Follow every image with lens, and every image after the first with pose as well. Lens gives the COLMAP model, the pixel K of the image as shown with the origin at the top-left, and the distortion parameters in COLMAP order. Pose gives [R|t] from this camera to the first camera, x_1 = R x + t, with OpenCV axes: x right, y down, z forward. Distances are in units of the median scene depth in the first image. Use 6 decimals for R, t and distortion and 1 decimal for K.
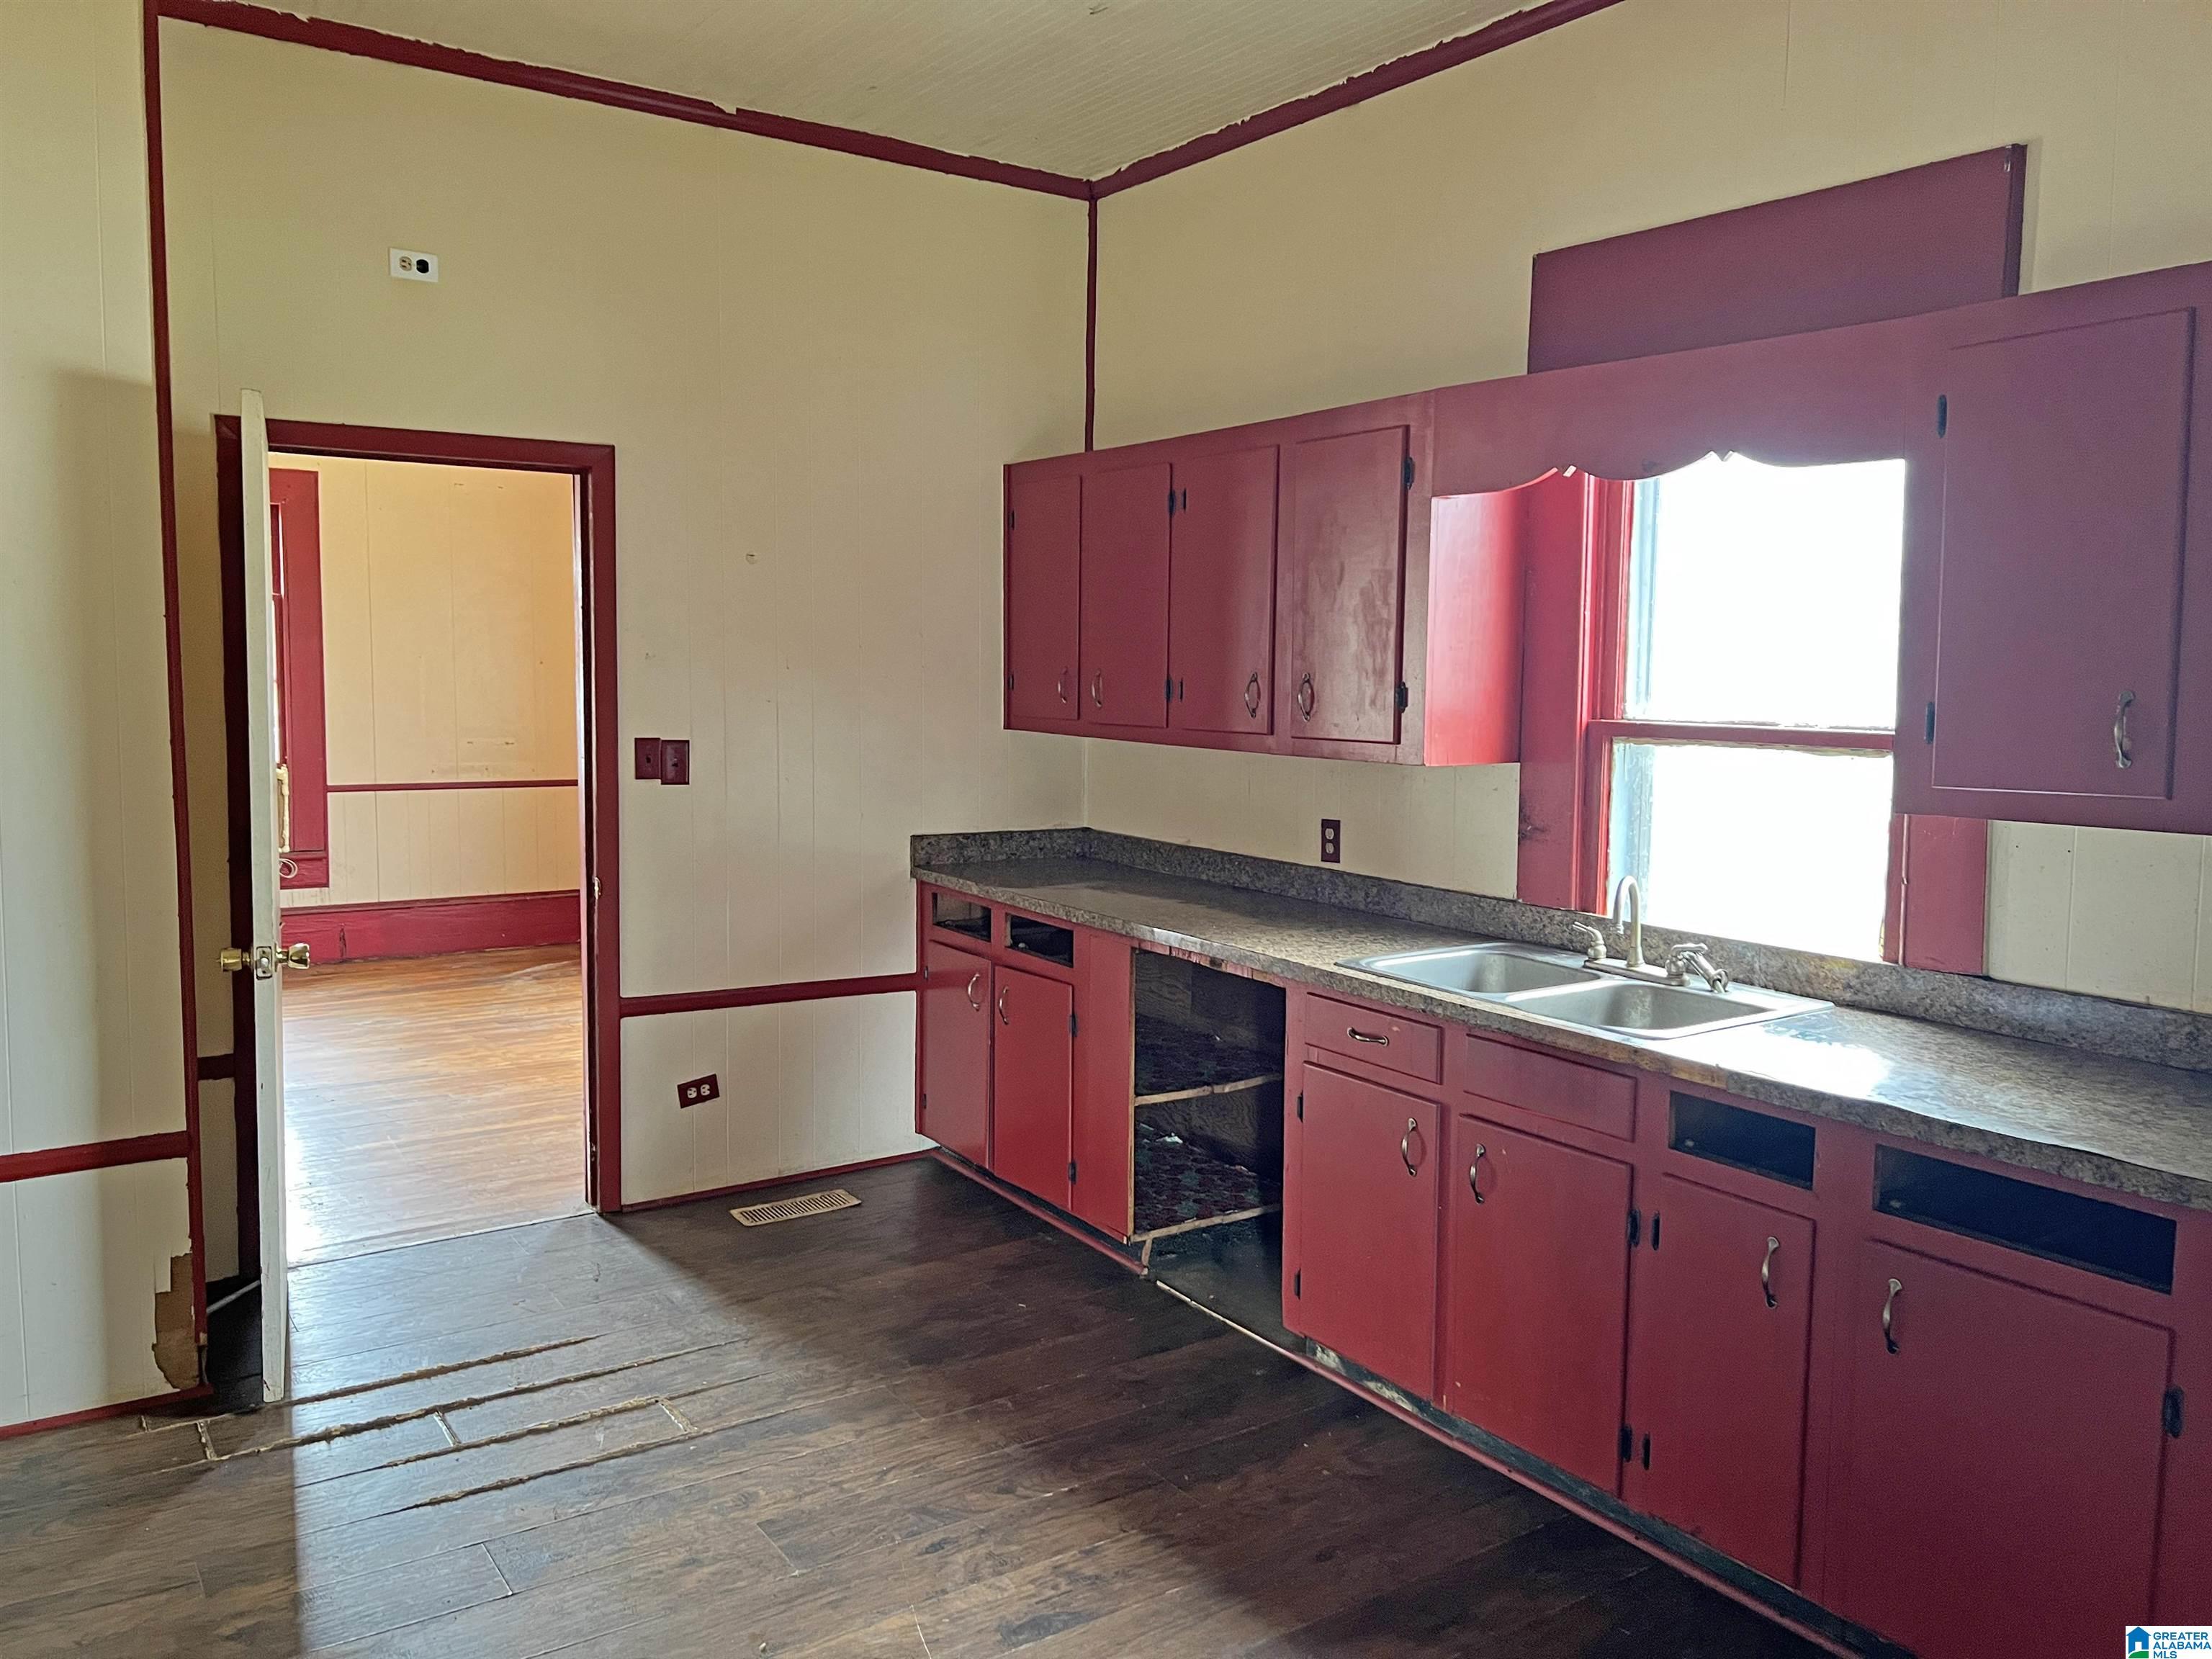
lens RADIAL K [[1662.7, 0, 1100.4], [0, 1662.7, 834.0], [0, 0, 1]] dist [0.117218, -0.212186]
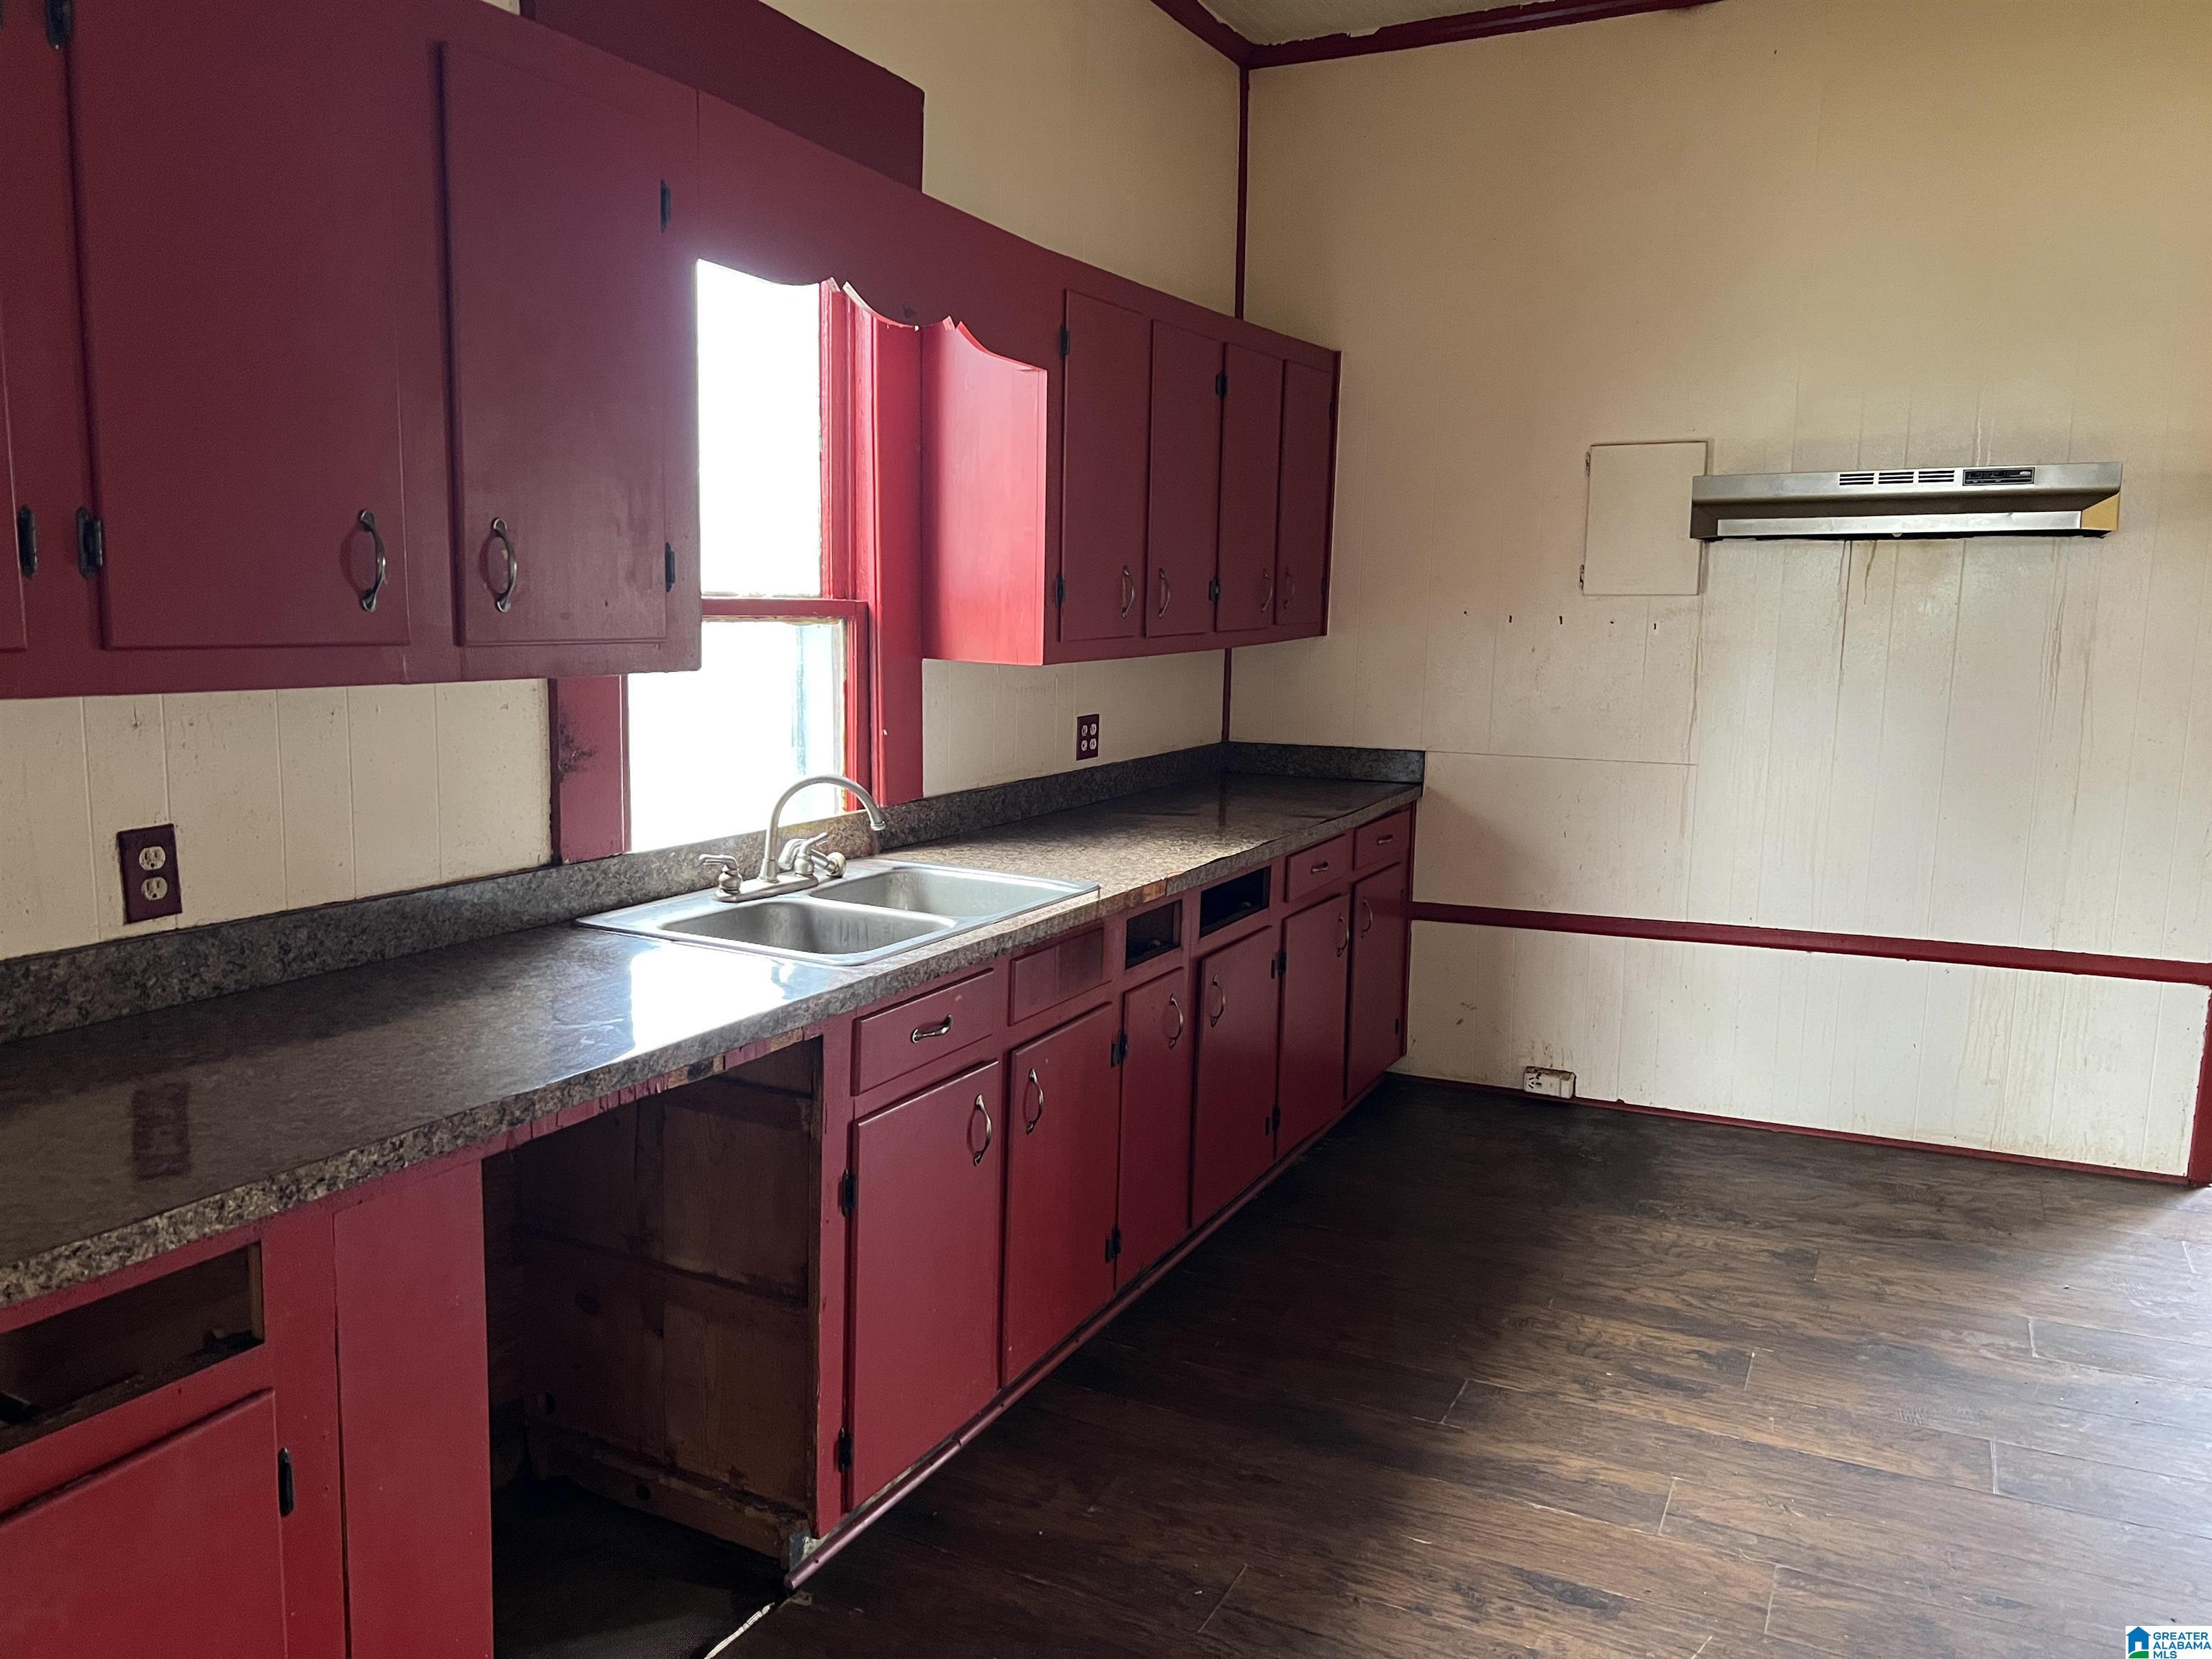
lens RADIAL K [[1662.7, 0, 1100.4], [0, 1662.7, 834.0], [0, 0, 1]] dist [0.117218, -0.212186]
pose [[-0.489936, -0.155163, 0.857839, -0.460847], [0.051703, 0.977129, 0.206268, -0.105284], [-0.870224, 0.145411, -0.470708, 1.154103]]
